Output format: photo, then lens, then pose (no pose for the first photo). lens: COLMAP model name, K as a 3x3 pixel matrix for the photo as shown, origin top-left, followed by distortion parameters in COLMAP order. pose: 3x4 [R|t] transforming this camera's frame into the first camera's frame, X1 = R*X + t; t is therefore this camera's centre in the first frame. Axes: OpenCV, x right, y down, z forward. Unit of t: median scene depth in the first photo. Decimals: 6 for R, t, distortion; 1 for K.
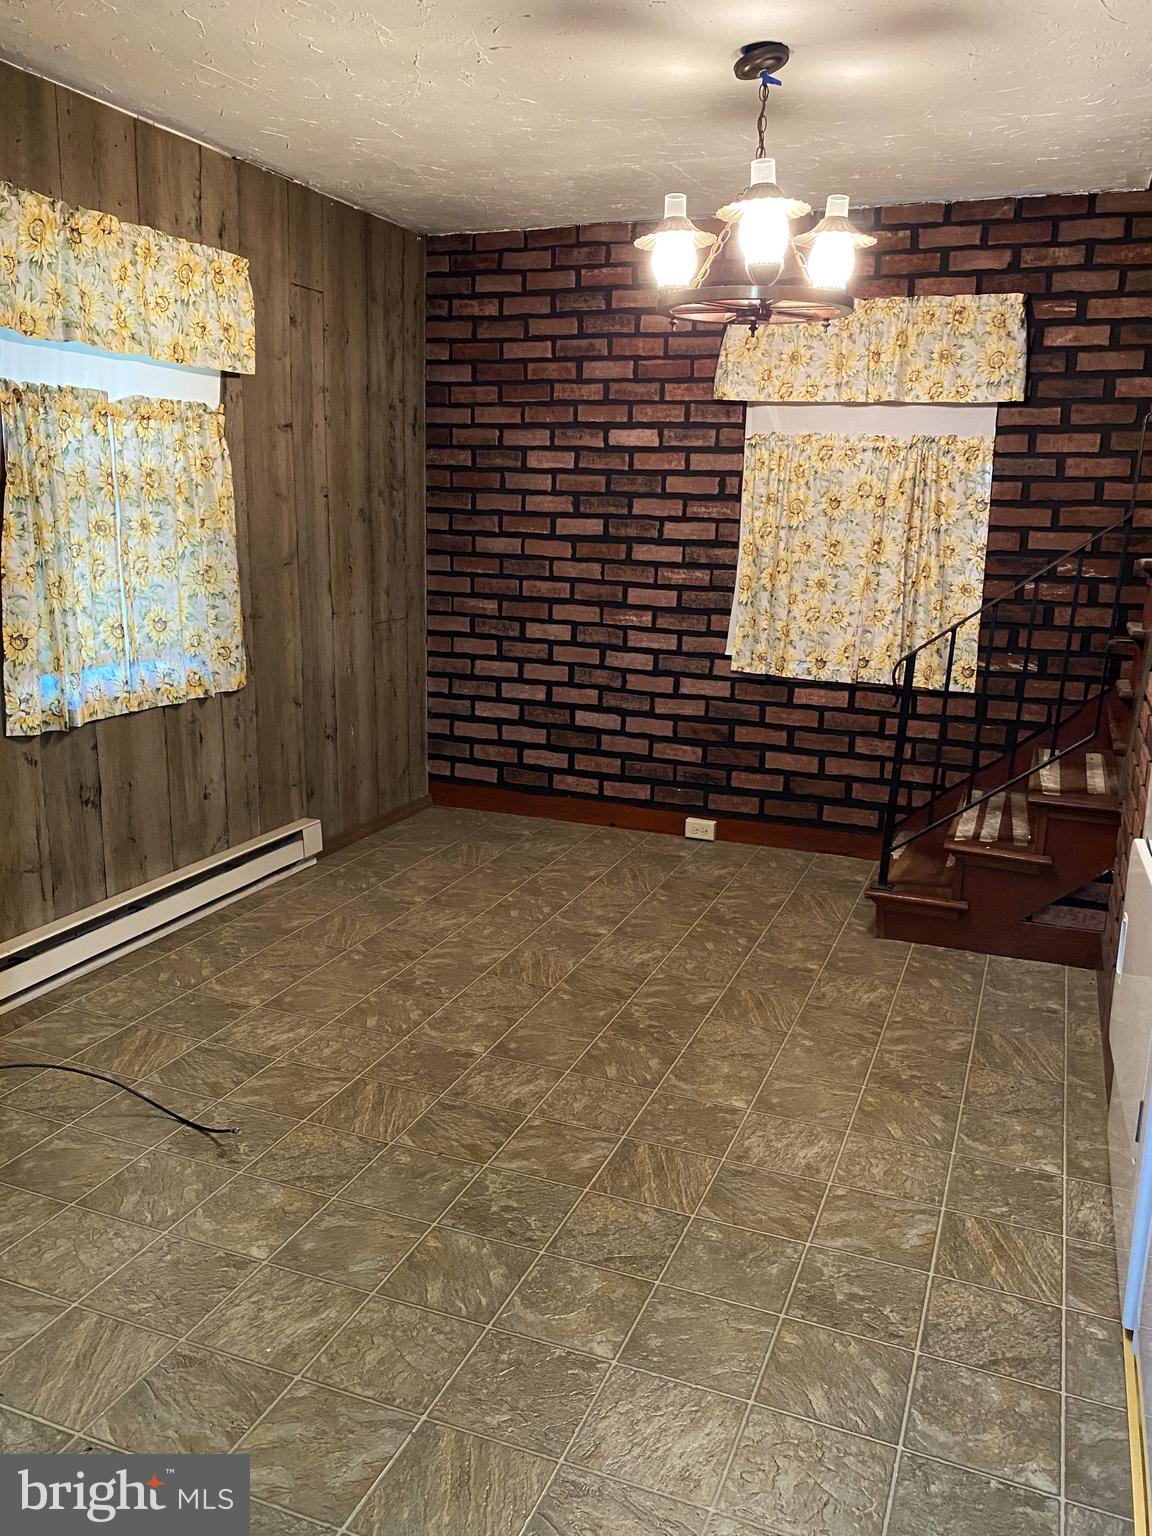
lens RADIAL K [[1171.8, 0, 576.0], [0, 1171.8, 768.0], [0, 0, 1]] dist [0.005335, -0.150555]
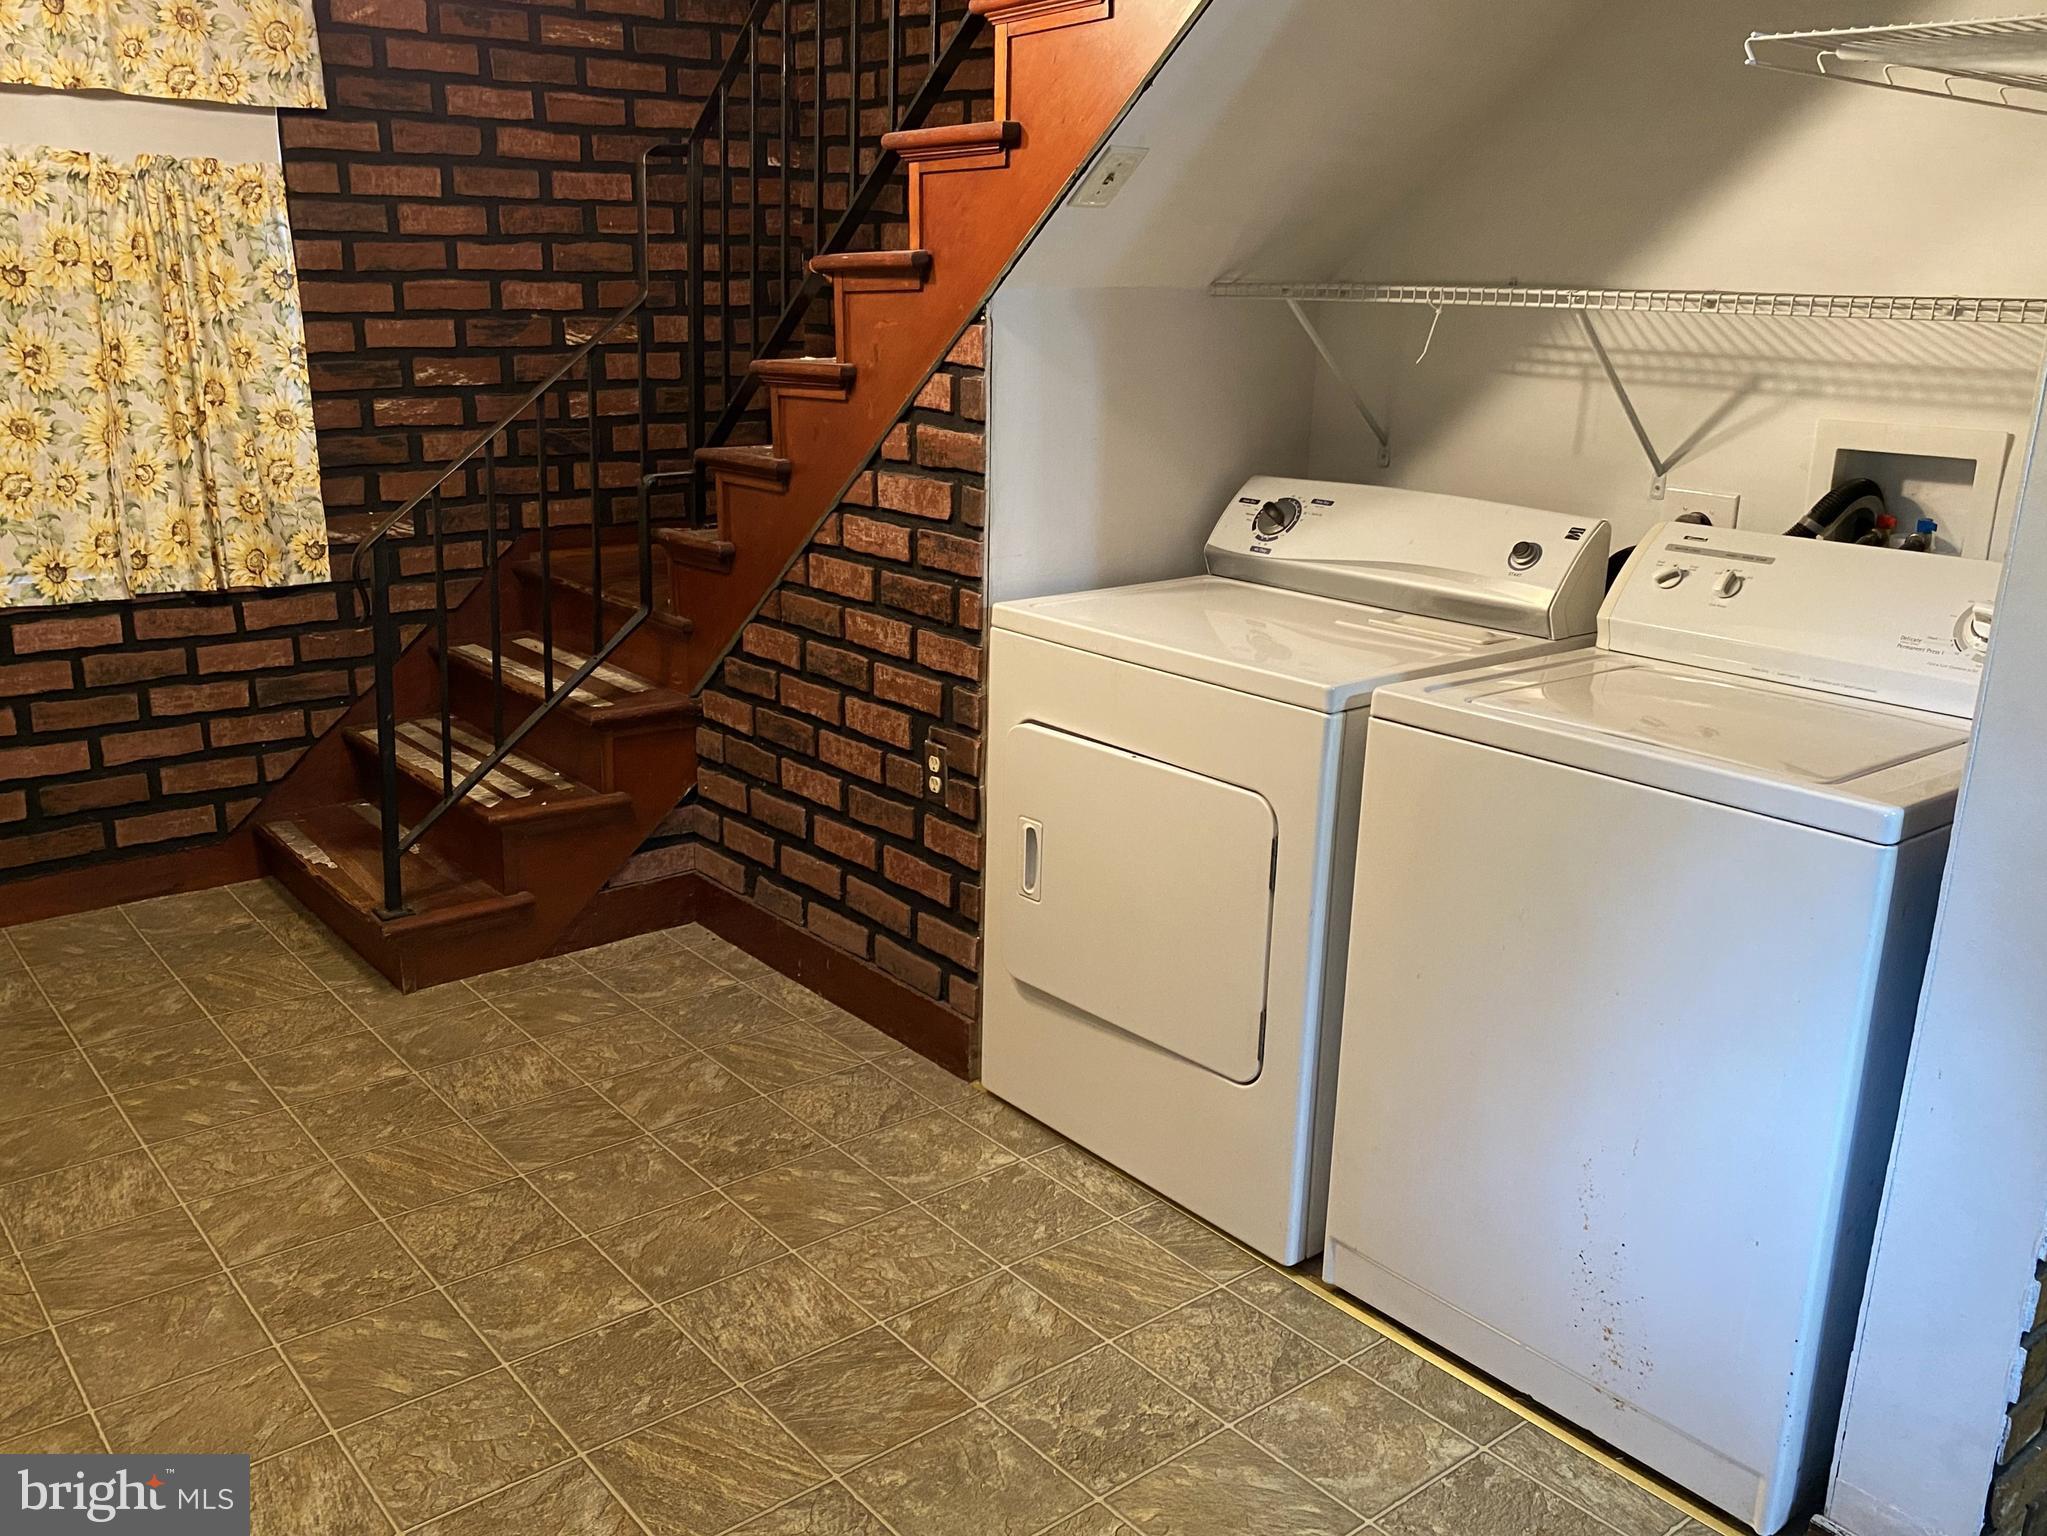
lens RADIAL K [[1636.7, 0, 1023.5], [0, 1636.7, 768.0], [0, 0, 1]] dist [-0.016216, 0.001896]
pose [[0.465863, -0.252352, 0.848110, -0.265094], [0.180940, 0.965386, 0.187857, -0.066327], [-0.866159, 0.065942, 0.495399, 0.251650]]
